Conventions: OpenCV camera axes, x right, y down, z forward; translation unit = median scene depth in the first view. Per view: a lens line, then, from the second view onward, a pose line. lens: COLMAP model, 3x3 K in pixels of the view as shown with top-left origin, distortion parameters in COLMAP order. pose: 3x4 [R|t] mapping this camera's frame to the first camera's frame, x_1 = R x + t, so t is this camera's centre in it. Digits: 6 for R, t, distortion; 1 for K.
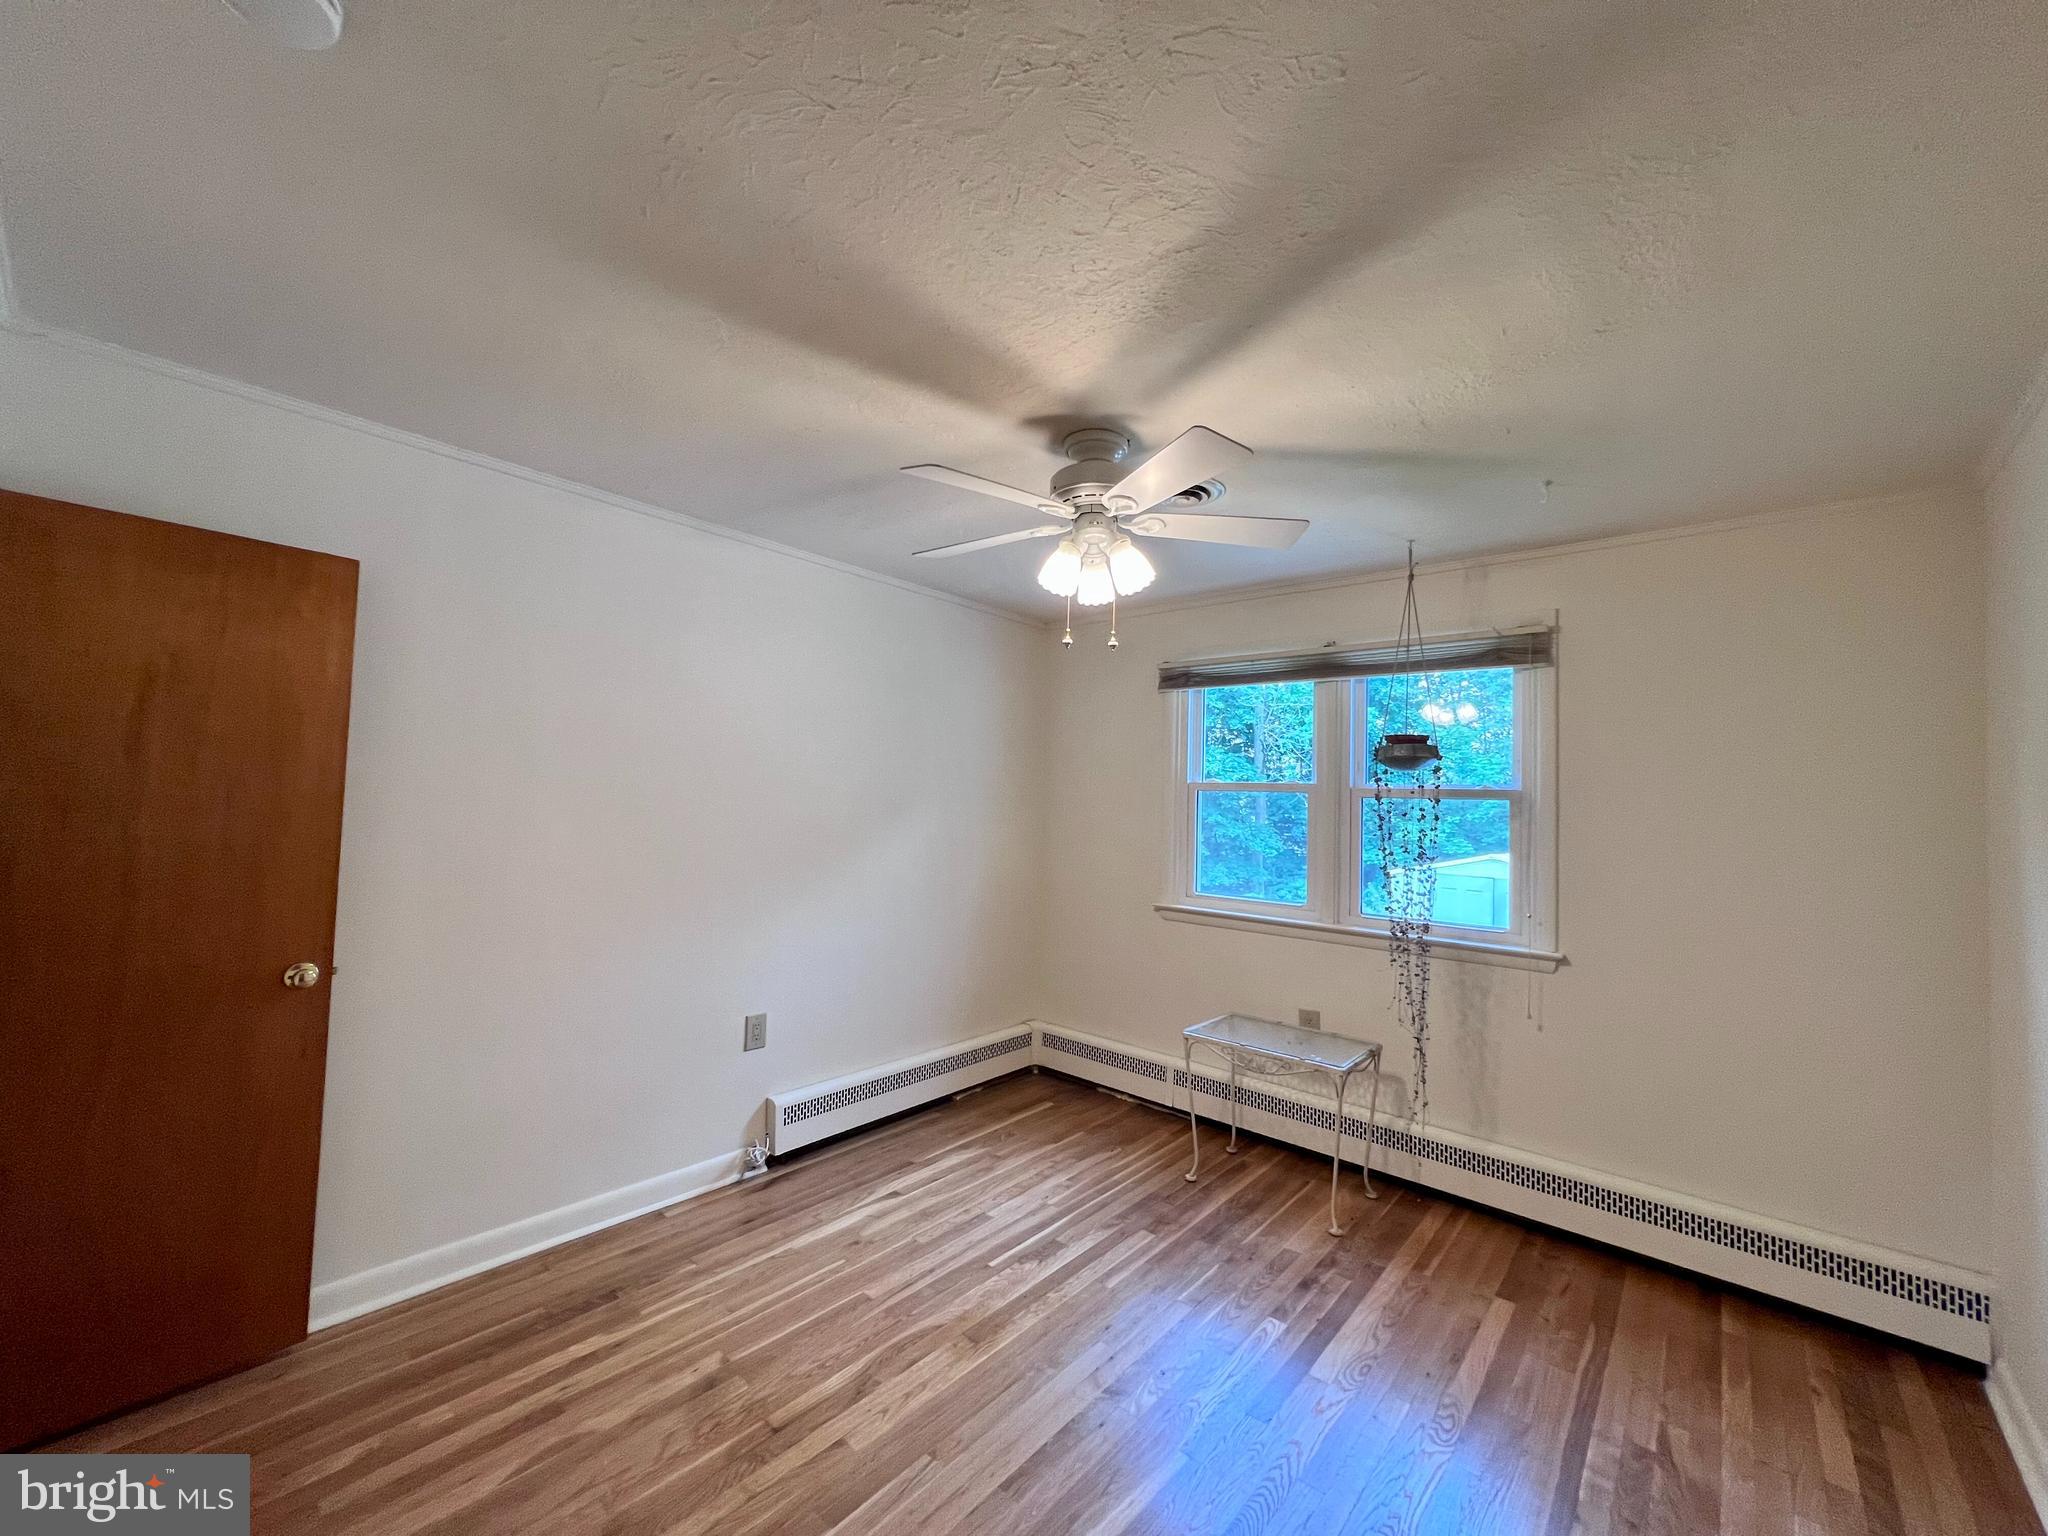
lens RADIAL K [[817.7, 0, 1020.7], [0, 817.7, 765.4], [0, 0, 1]] dist [-0.000235, -0.000151]
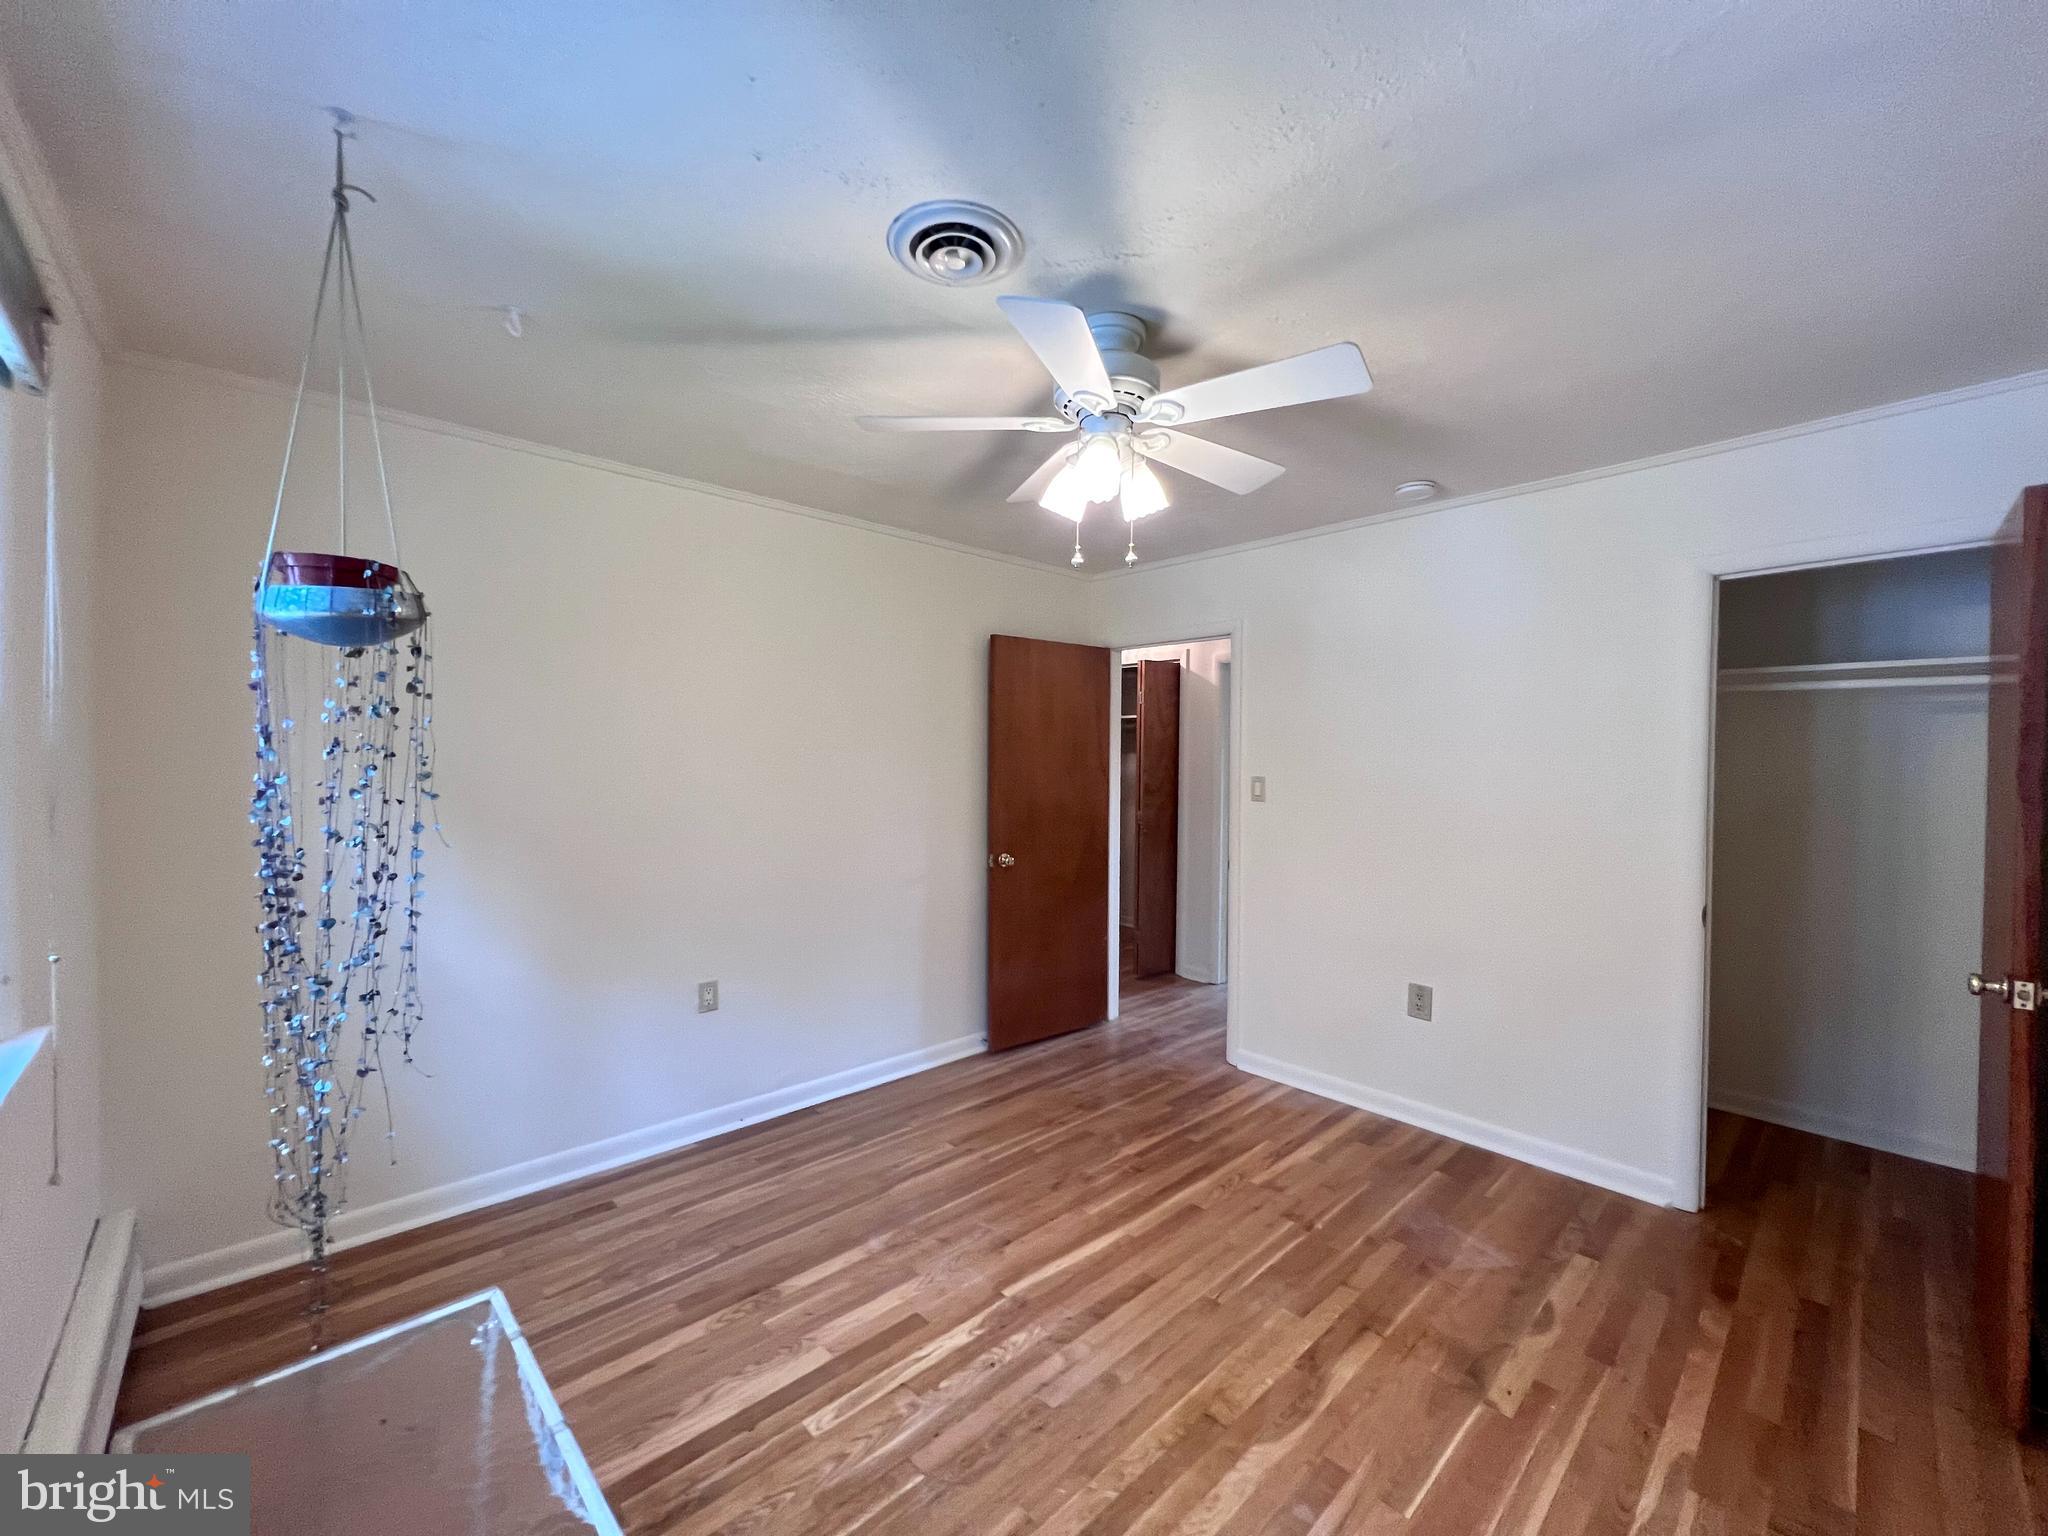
lens RADIAL K [[817.7, 0, 1020.7], [0, 817.7, 765.4], [0, 0, 1]] dist [-0.000235, -0.000151]
pose [[-0.993895, -0.044894, 0.100787, 0.083928], [-0.048728, 0.998167, -0.035900, 0.104723], [-0.098990, -0.040592, -0.994260, 2.030495]]
